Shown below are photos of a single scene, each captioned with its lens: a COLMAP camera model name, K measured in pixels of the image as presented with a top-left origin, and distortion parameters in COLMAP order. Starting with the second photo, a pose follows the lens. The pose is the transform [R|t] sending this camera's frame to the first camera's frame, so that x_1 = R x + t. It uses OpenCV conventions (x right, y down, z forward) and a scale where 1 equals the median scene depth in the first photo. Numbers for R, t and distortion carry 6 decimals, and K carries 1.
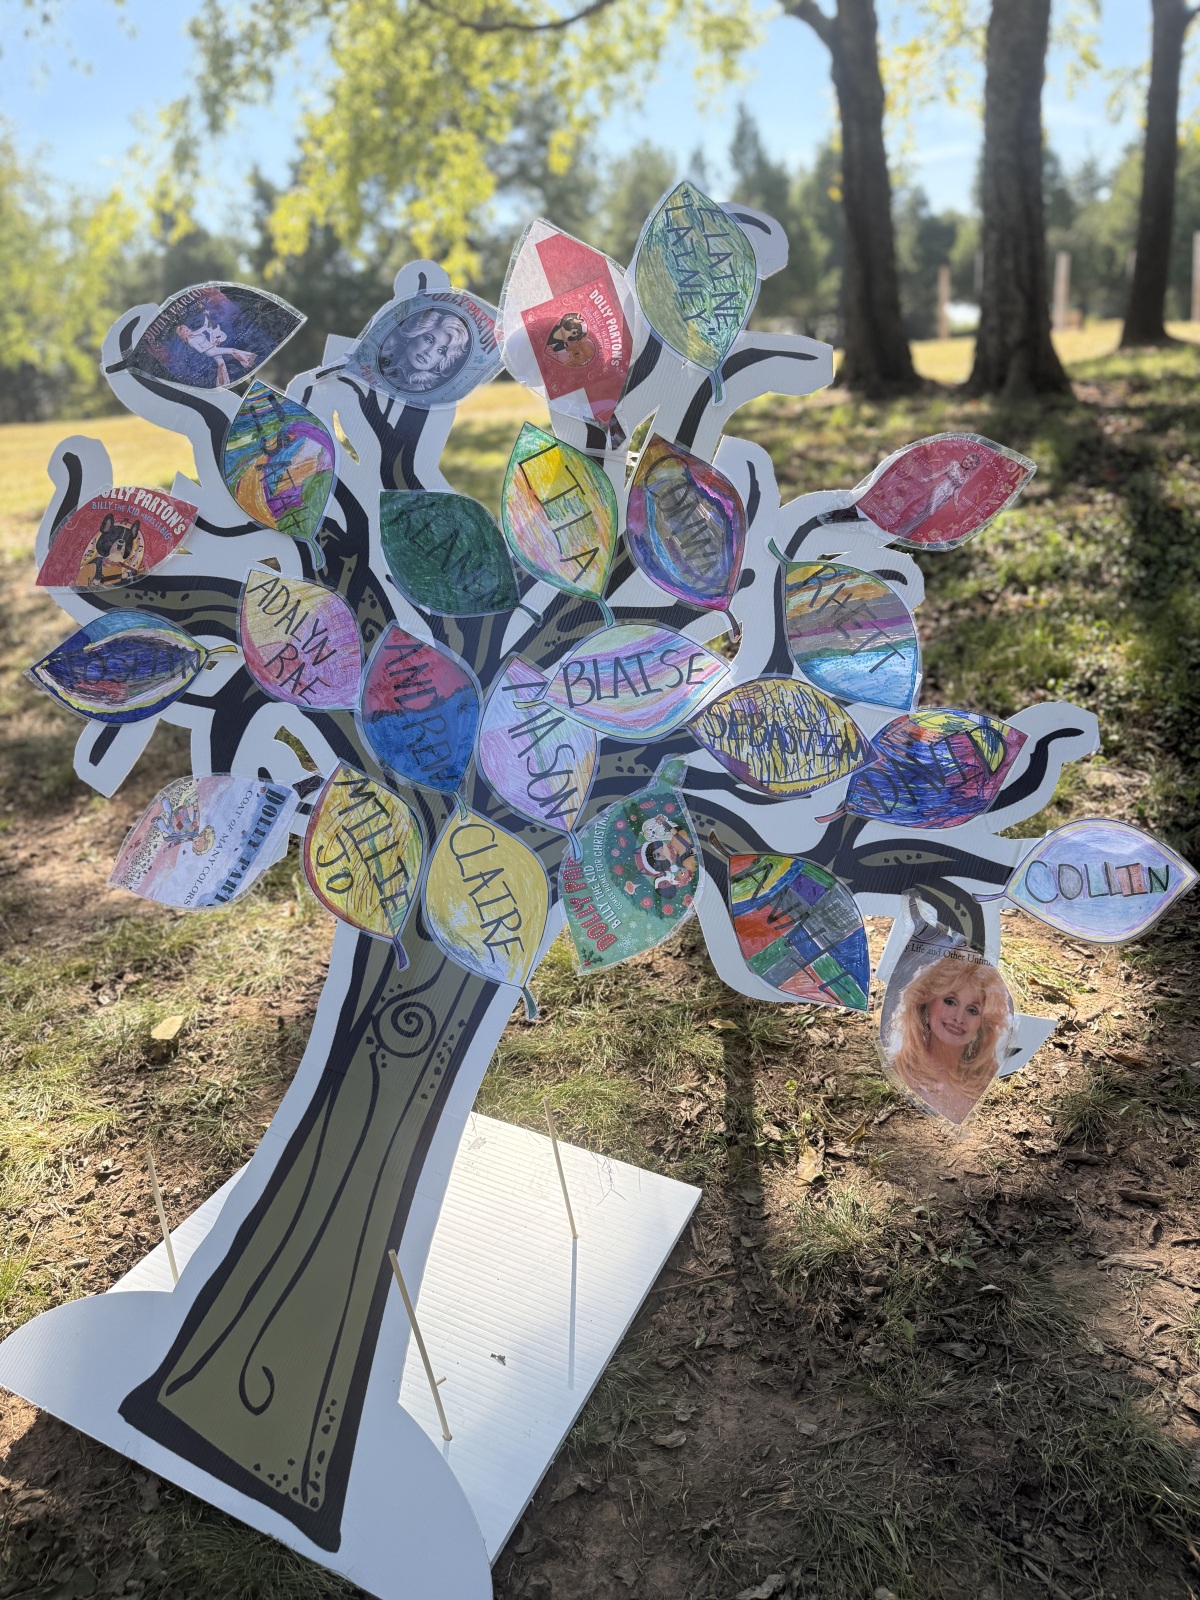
lens RADIAL K [[1238.6, 0, 599.9], [0, 1238.6, 826.1], [0, 0, 1]] dist [0.131459, -0.250243]
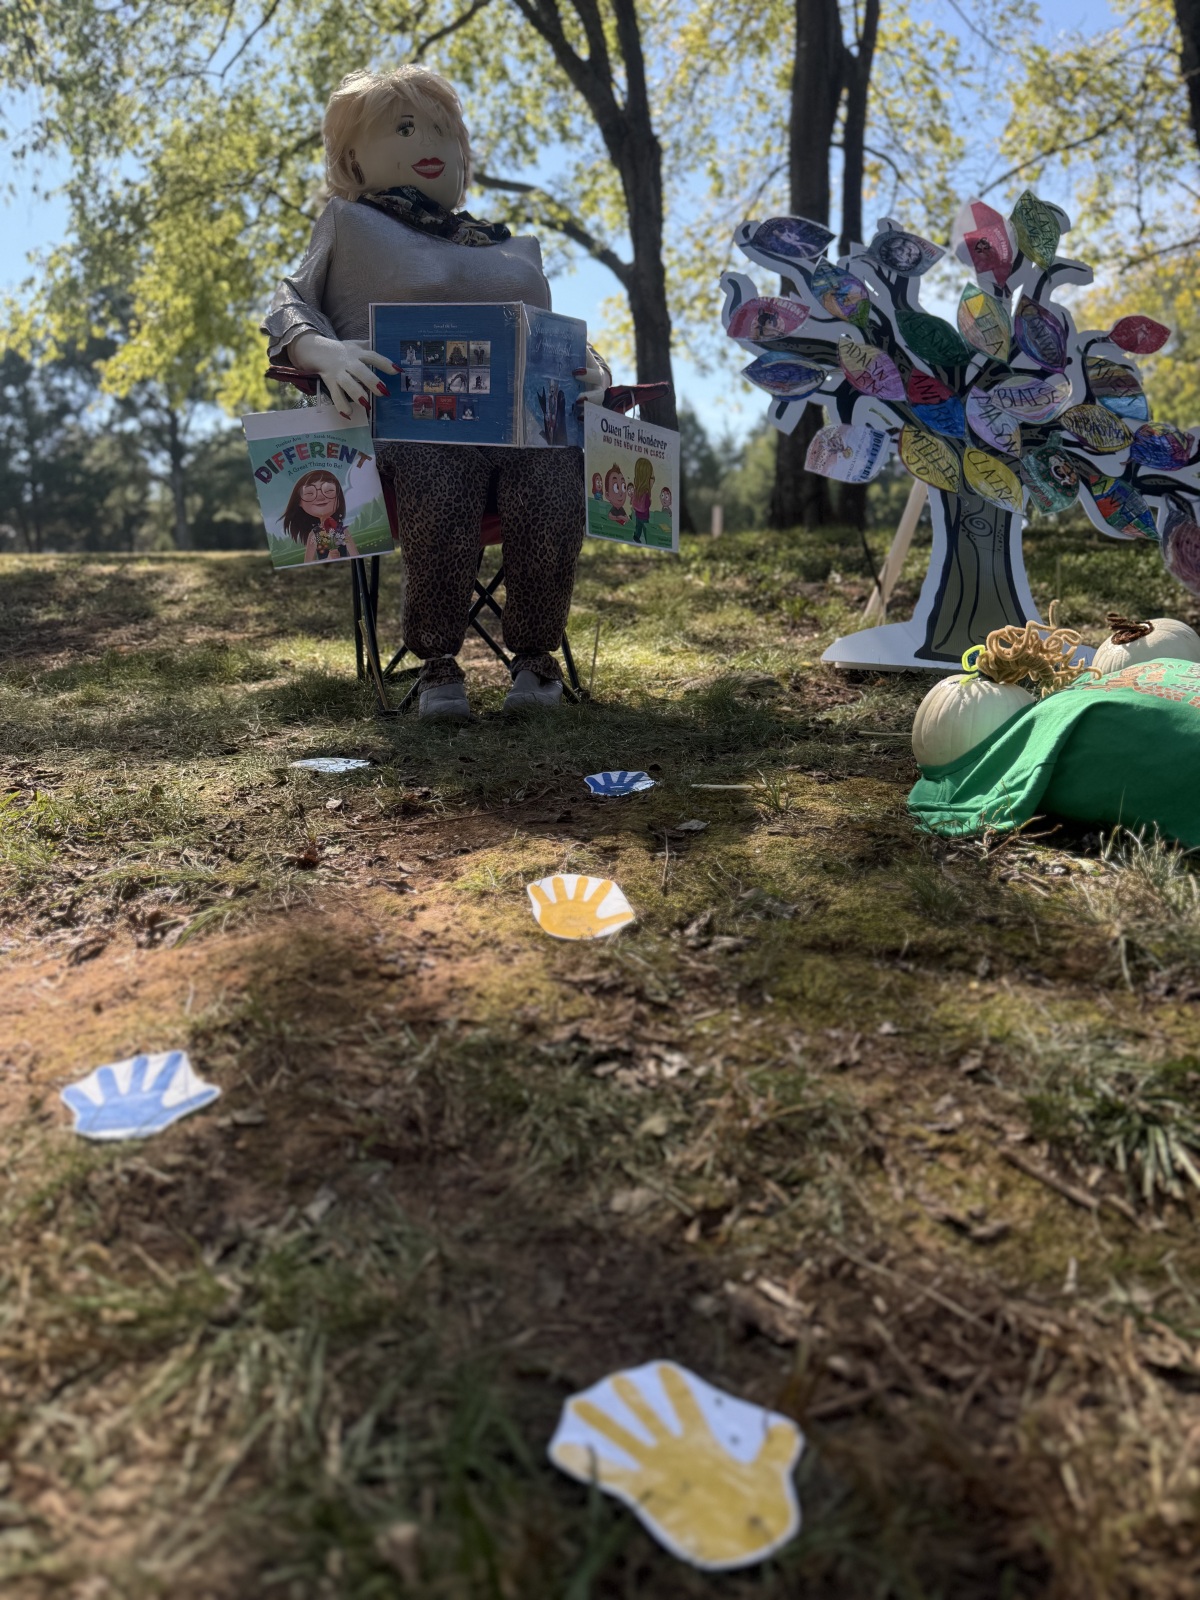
lens RADIAL K [[1238.6, 0, 599.9], [0, 1238.6, 826.1], [0, 0, 1]] dist [0.131459, -0.250243]
pose [[0.955254, 0.010635, 0.295595, -1.246423], [0.046268, 0.981679, -0.184842, 0.918113], [-0.292145, 0.190247, 0.937261, -0.601273]]
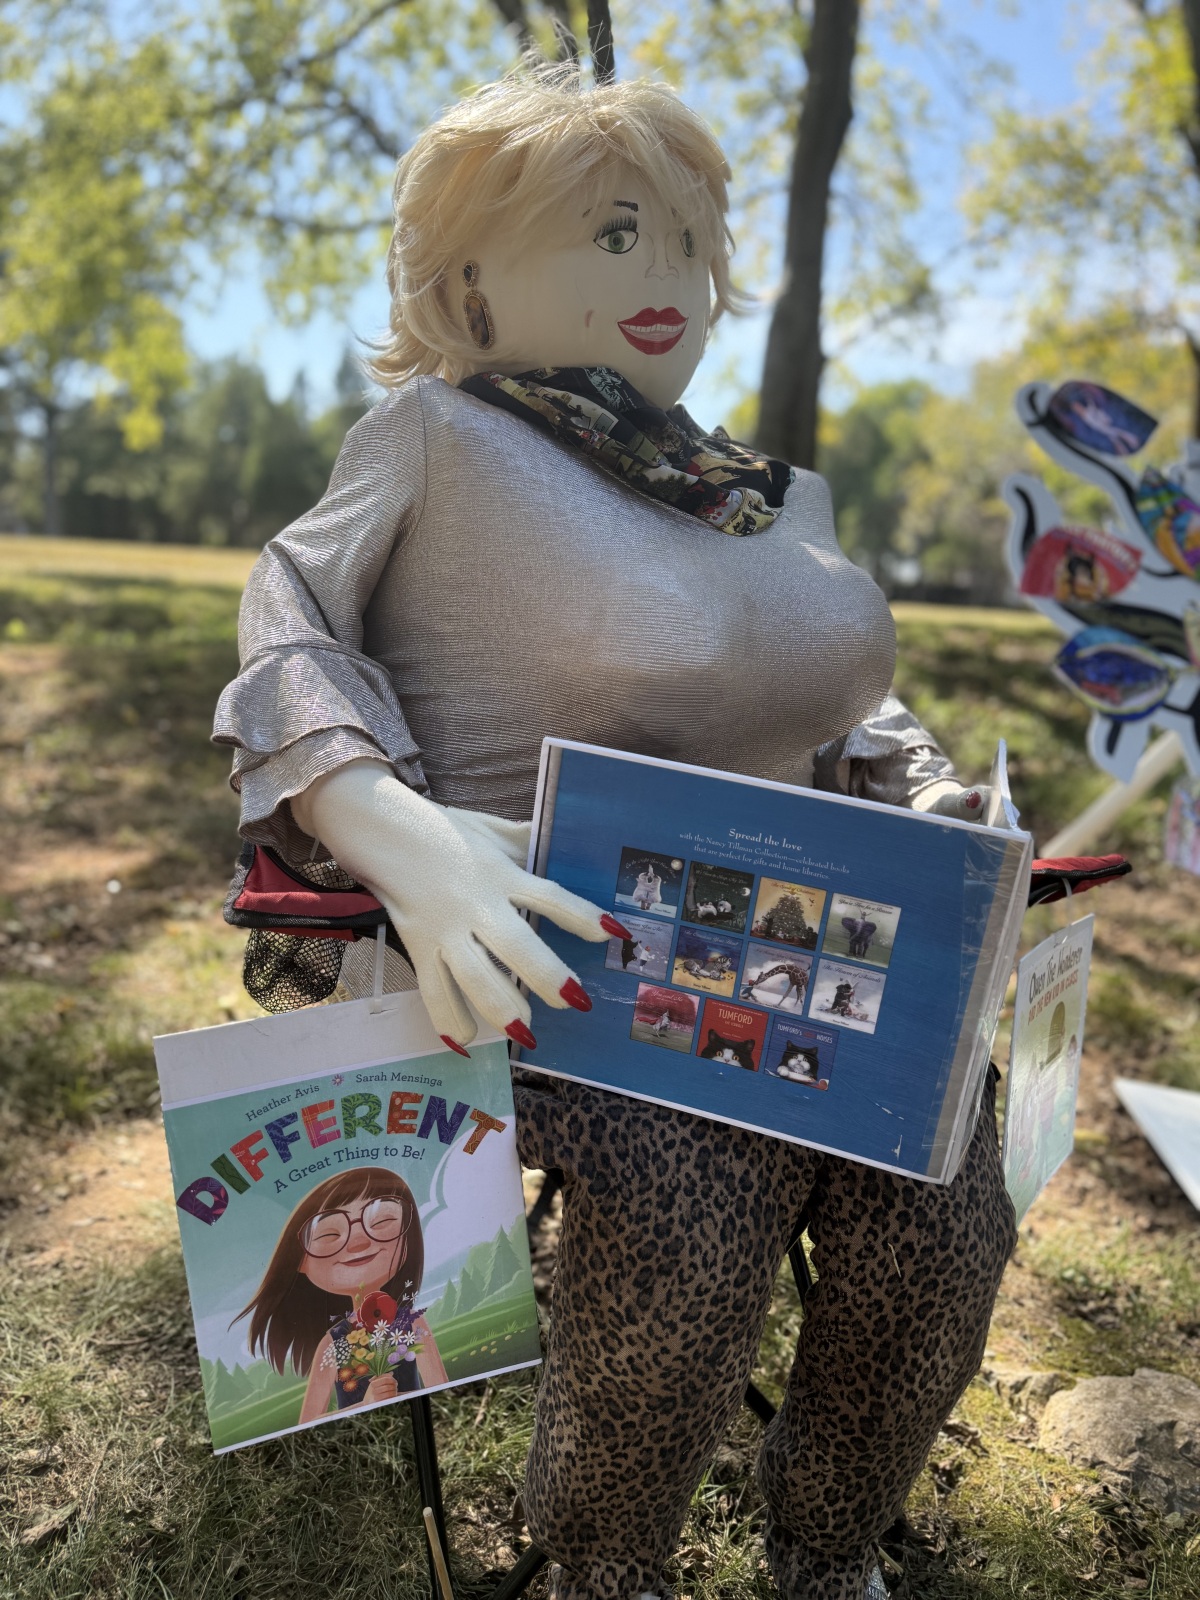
lens RADIAL K [[1238.6, 0, 599.9], [0, 1238.6, 826.1], [0, 0, 1]] dist [0.131459, -0.250243]
pose [[0.916898, 0.071868, 0.392597, -1.256087], [0.000284, 0.983537, -0.180709, 0.210925], [-0.399121, 0.165803, 0.901783, 0.210420]]
